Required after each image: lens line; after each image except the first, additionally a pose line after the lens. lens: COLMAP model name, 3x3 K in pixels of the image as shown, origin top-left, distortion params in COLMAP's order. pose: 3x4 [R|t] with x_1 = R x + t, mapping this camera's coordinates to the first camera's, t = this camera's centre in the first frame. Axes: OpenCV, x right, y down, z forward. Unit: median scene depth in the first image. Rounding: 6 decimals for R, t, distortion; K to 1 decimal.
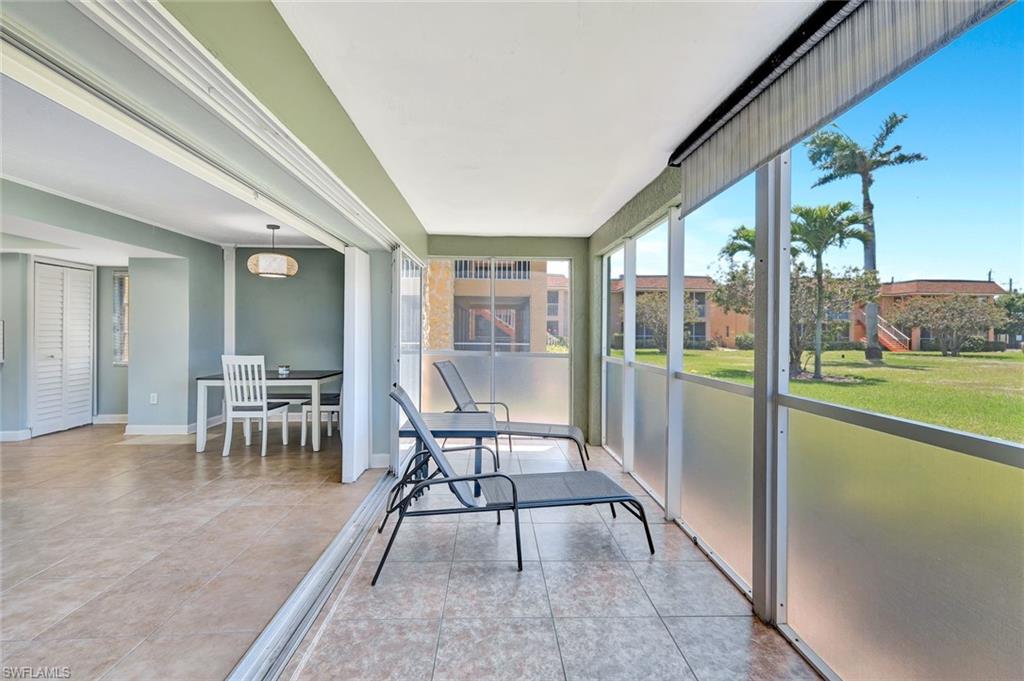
lens RADIAL K [[451.7, 0, 514.5], [0, 451.7, 332.0], [0, 0, 1]] dist [0.004109, 0.001062]
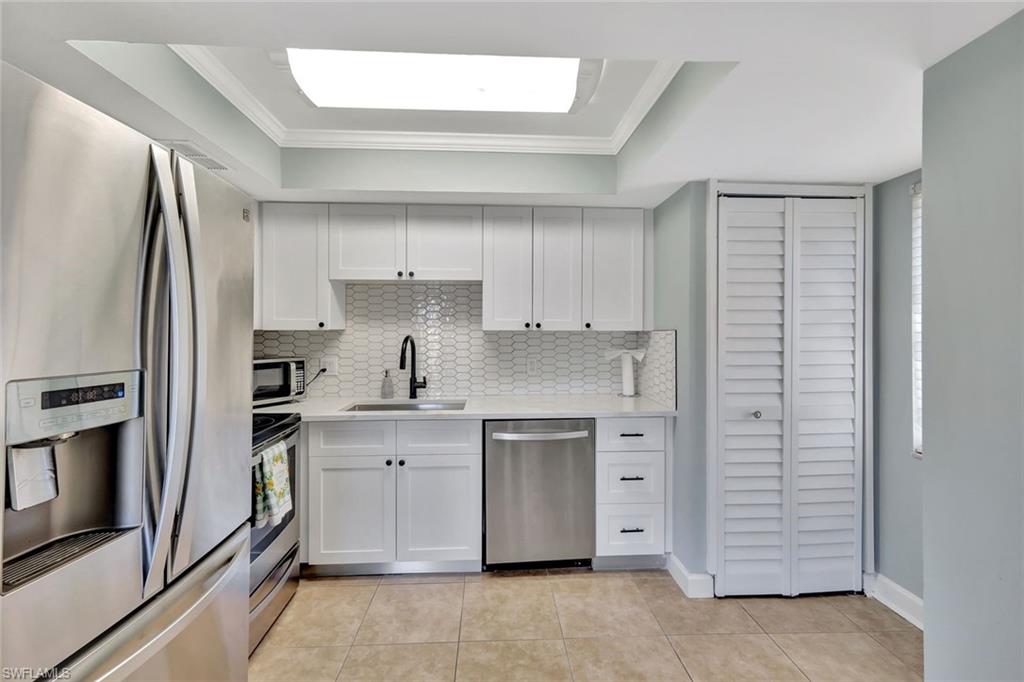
lens RADIAL K [[433.8, 0, 505.8], [0, 433.8, 328.1], [0, 0, 1]] dist [-0.002003, 0.000122]
pose [[-0.008174, -0.006455, -0.999946, -0.625492], [0.001554, 0.999978, -0.006468, -0.023562], [0.999965, -0.001607, -0.008164, 0.783286]]
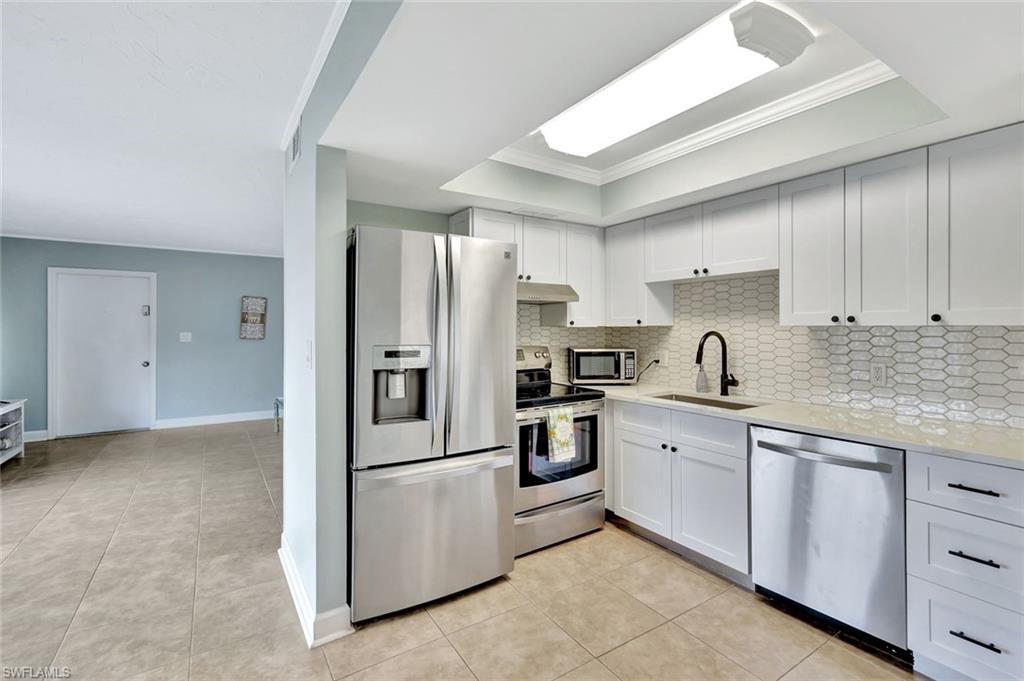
lens RADIAL K [[451.7, 0, 529.8], [0, 451.7, 326.1], [0, 0, 1]] dist [0.004109, 0.001062]
pose [[-0.851095, -0.000865, -0.525011, -0.672895], [0.002560, 0.999980, -0.005798, -0.021983], [0.525005, -0.006278, -0.851076, 1.016225]]
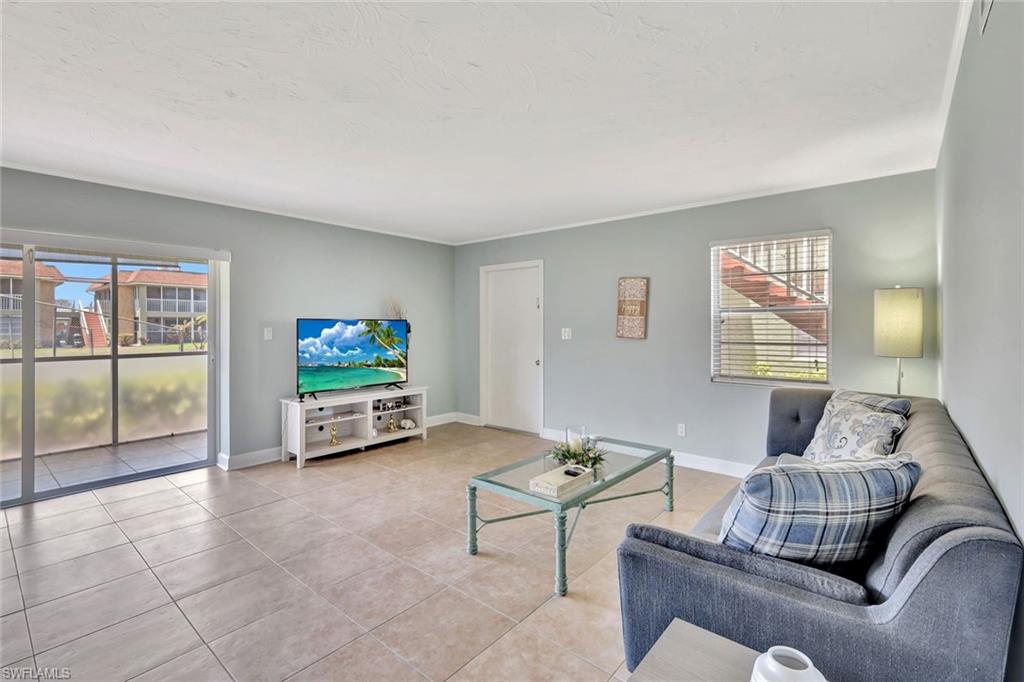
lens RADIAL K [[451.7, 0, 504.7], [0, 451.7, 328.6], [0, 0, 1]] dist [0.004109, 0.001062]
pose [[-0.722694, -0.004022, 0.691157, -1.101986], [-0.000165, 0.999984, 0.005647, -0.018947], [-0.691169, 0.003967, -0.722683, 0.321428]]
